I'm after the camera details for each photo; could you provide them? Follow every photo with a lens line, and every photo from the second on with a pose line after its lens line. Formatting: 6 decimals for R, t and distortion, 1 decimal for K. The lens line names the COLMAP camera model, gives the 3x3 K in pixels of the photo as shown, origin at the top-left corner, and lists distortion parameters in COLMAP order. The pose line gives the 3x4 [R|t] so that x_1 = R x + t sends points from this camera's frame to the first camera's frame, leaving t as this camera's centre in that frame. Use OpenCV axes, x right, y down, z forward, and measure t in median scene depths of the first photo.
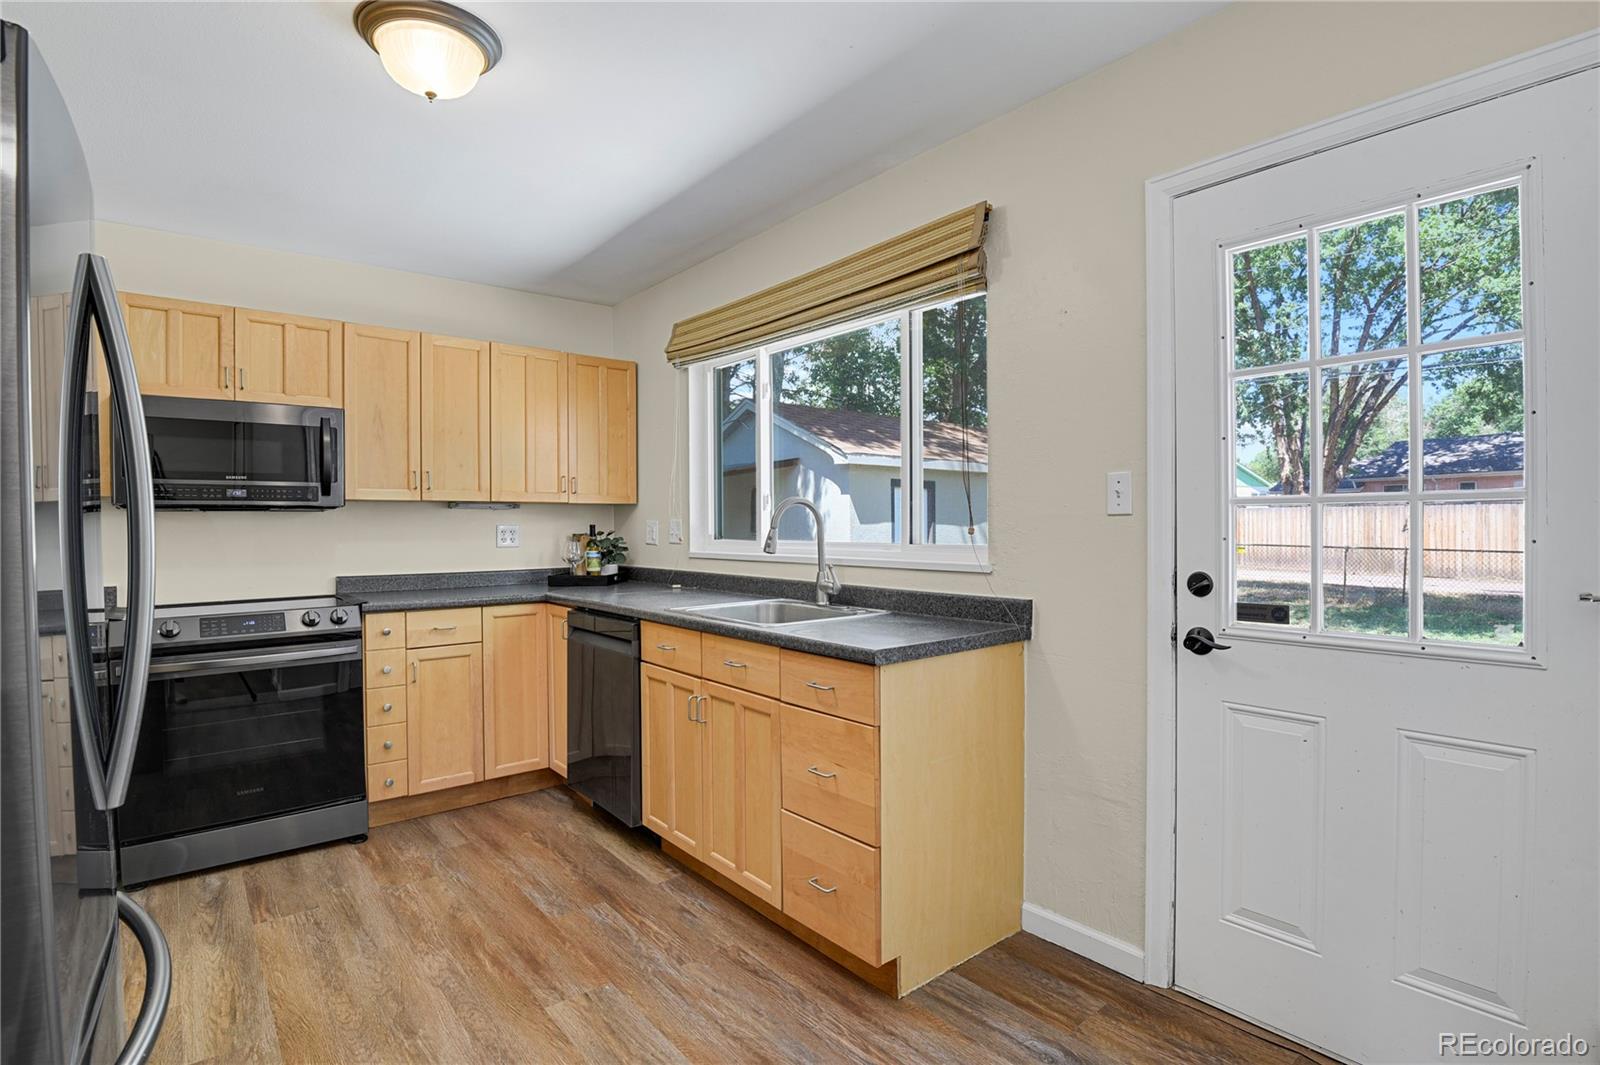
lens RADIAL K [[788.3, 0, 806.3], [0, 788.3, 528.7], [0, 0, 1]] dist [-0.028755, 0.000260]
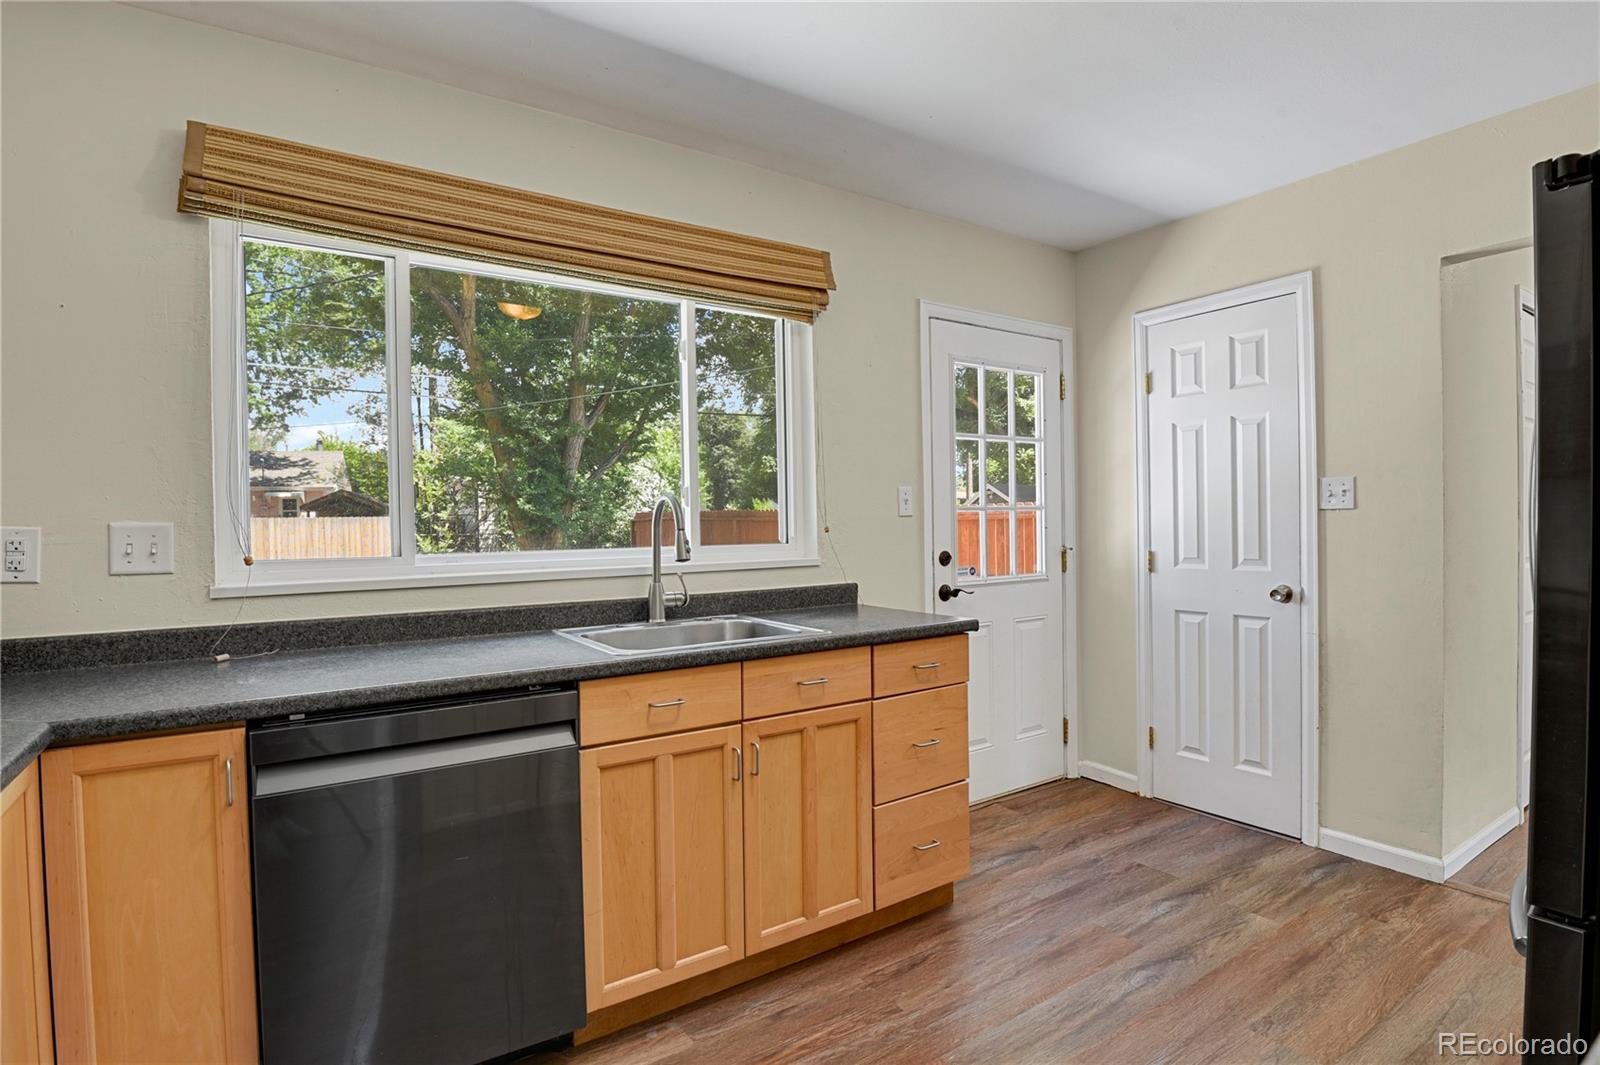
lens RADIAL K [[788.3, 0, 841.1], [0, 788.3, 530.7], [0, 0, 1]] dist [-0.028755, 0.000260]
pose [[0.078251, -0.005693, 0.996917, -0.817521], [0.023649, 0.999713, 0.003853, 0.000528], [-0.996653, 0.023275, 0.078363, 0.761371]]
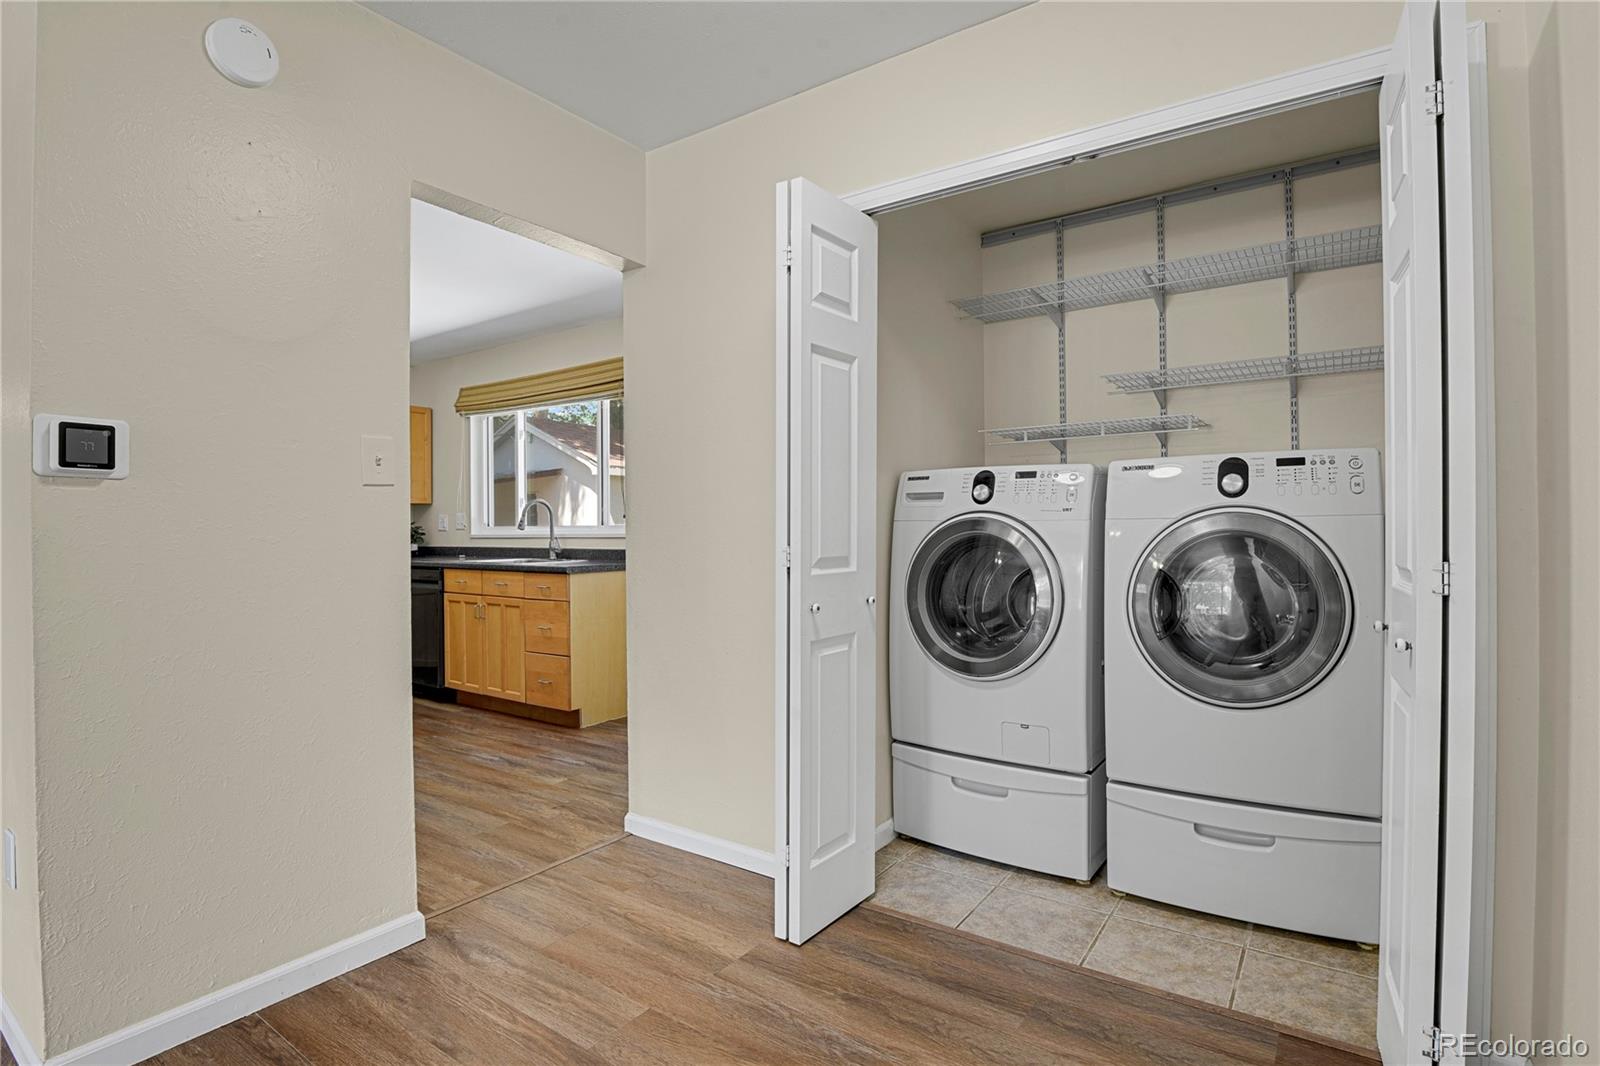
lens RADIAL K [[788.3, 0, 820.0], [0, 788.3, 538.2], [0, 0, 1]] dist [-0.028755, 0.000260]
pose [[0.957376, 0.000559, 0.288845, 0.089392], [-0.001246, 0.999997, 0.002193, 0.044150], [-0.288842, -0.002459, 0.957373, -0.931875]]
